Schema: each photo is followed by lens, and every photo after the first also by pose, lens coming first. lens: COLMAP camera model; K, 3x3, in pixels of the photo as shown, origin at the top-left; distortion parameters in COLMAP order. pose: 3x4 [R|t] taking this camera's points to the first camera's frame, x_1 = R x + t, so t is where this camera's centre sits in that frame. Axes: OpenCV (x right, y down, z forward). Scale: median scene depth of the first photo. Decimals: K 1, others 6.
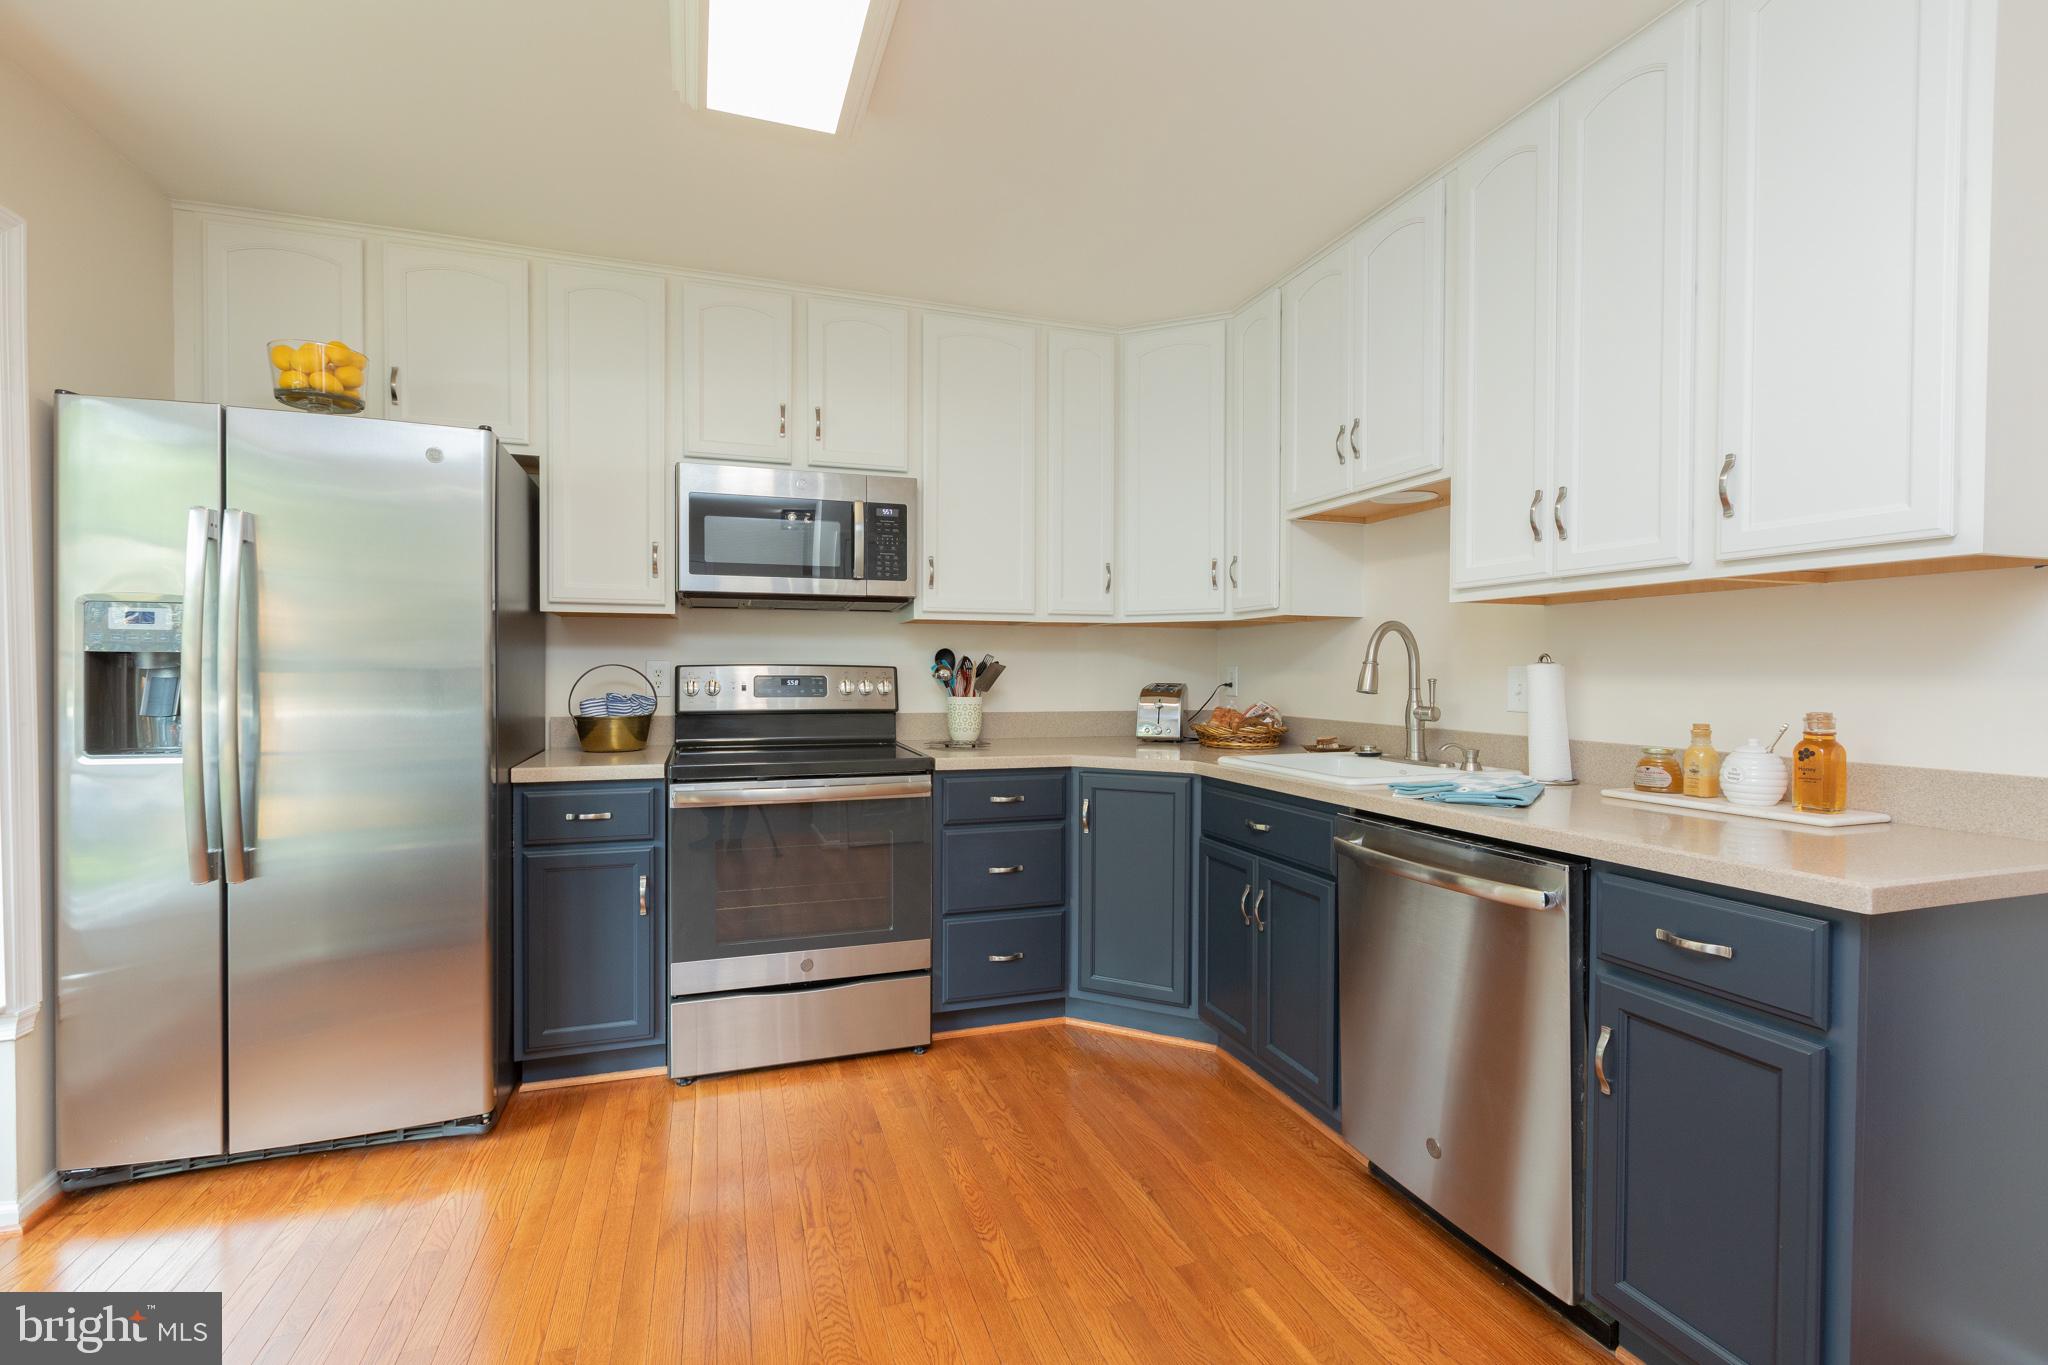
lens RADIAL K [[906.7, 0, 1019.4], [0, 906.7, 681.1], [0, 0, 1]] dist [0.000460, 0.000244]
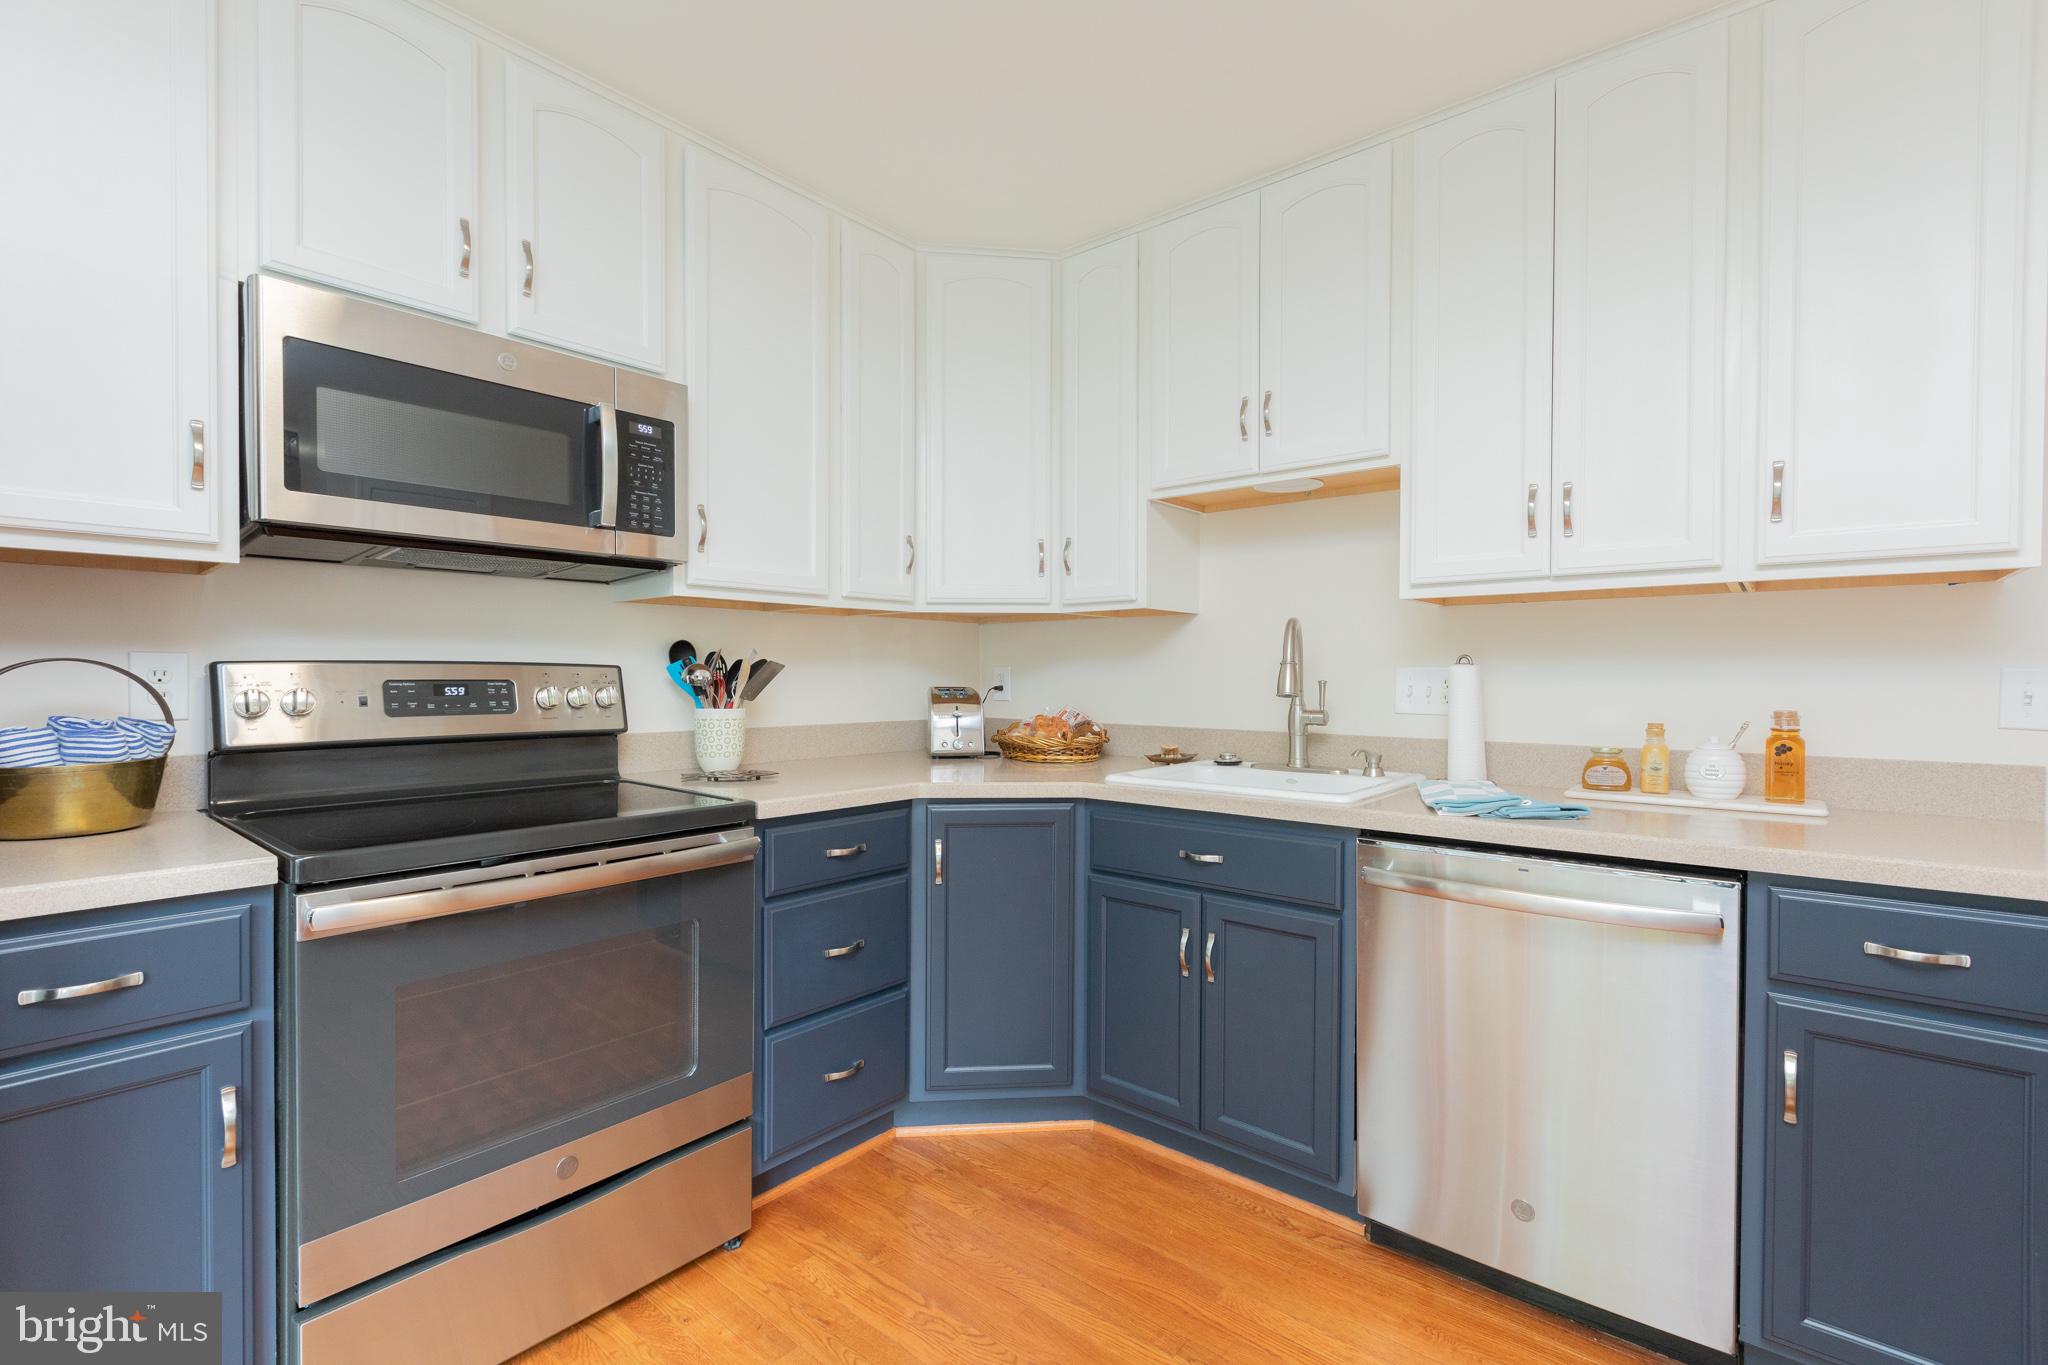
lens RADIAL K [[906.7, 0, 1025.5], [0, 906.7, 682.6], [0, 0, 1]] dist [0.000460, 0.000244]
pose [[0.855714, -0.005318, 0.517422, -0.271357], [0.005402, 0.999985, 0.001344, -0.003019], [-0.517421, 0.001646, 0.855730, 0.322418]]
